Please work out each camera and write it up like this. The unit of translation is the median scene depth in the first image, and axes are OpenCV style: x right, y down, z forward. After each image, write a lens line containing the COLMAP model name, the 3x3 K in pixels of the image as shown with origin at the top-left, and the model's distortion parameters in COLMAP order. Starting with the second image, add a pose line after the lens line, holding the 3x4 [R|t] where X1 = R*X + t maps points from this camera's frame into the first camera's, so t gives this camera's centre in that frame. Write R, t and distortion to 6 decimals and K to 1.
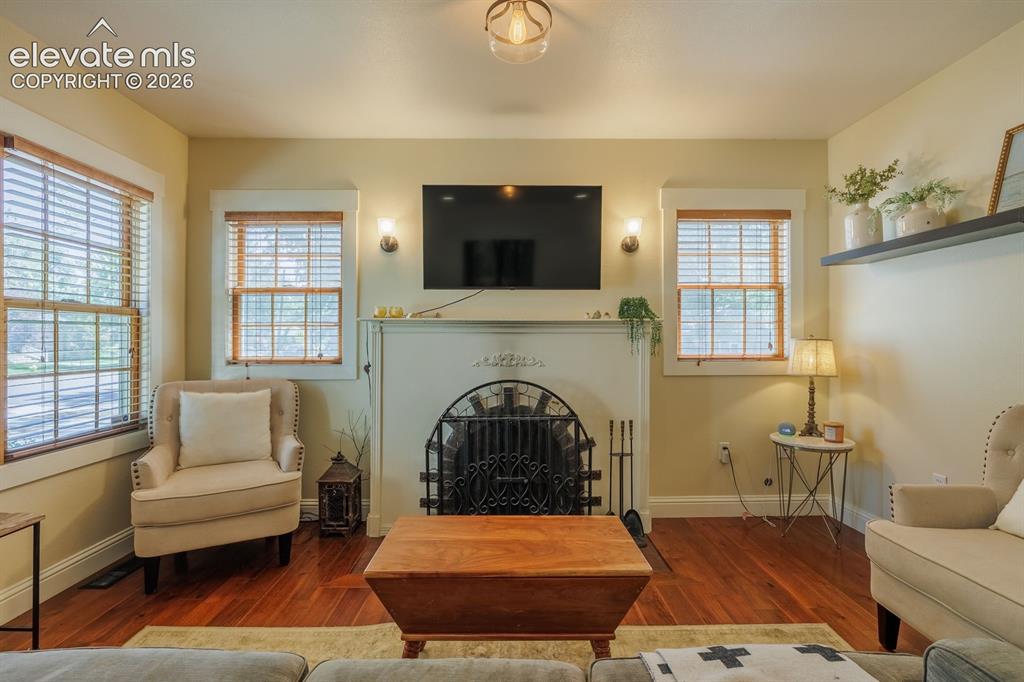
lens RADIAL K [[456.1, 0, 508.2], [0, 456.1, 339.0], [0, 0, 1]] dist [-0.004868, -0.000515]
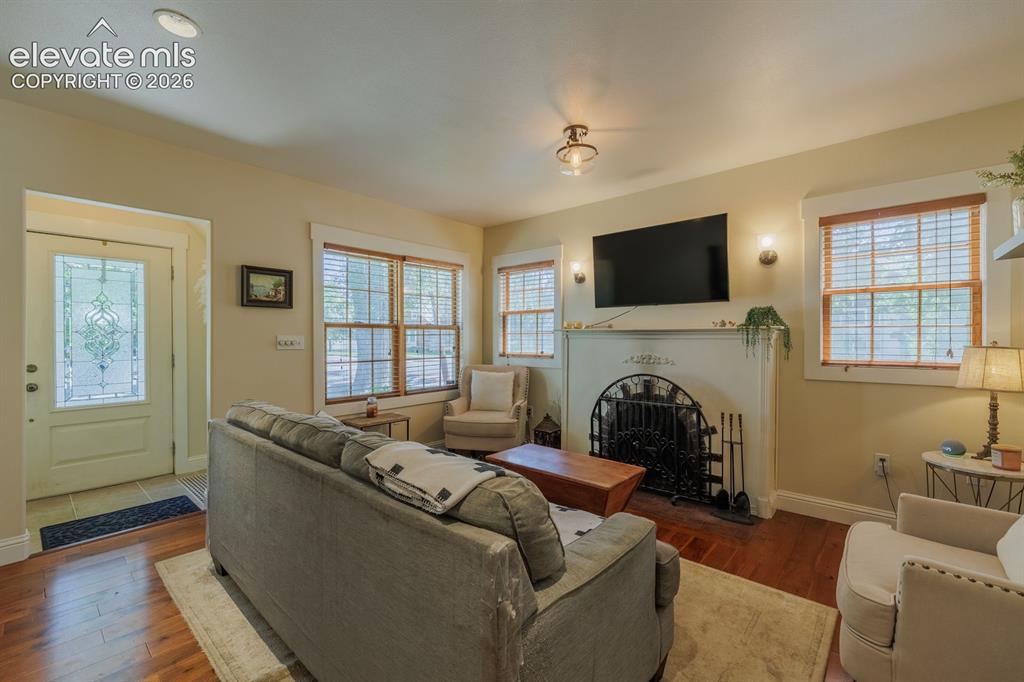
lens RADIAL K [[428.9, 0, 512.6], [0, 428.9, 339.7], [0, 0, 1]] dist [0.001755, -0.001307]
pose [[0.743574, 0.002938, -0.668647, 0.535011], [0.002835, 0.999968, 0.007547, -0.020714], [0.668647, -0.007507, 0.743542, -0.189042]]
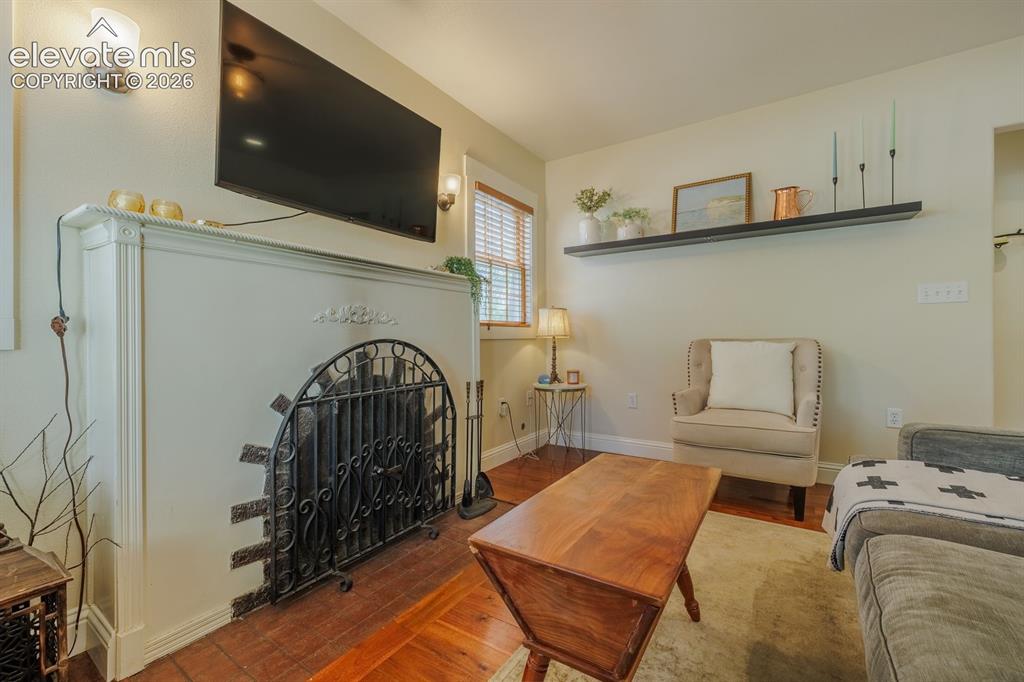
lens RADIAL K [[428.9, 0, 513.7], [0, 428.9, 337.5], [0, 0, 1]] dist [0.001755, -0.001307]
pose [[0.558882, -0.000927, 0.829246, -0.425629], [0.003422, 0.999993, -0.001189, 0.082937], [-0.829240, 0.003502, 0.558882, 0.404163]]
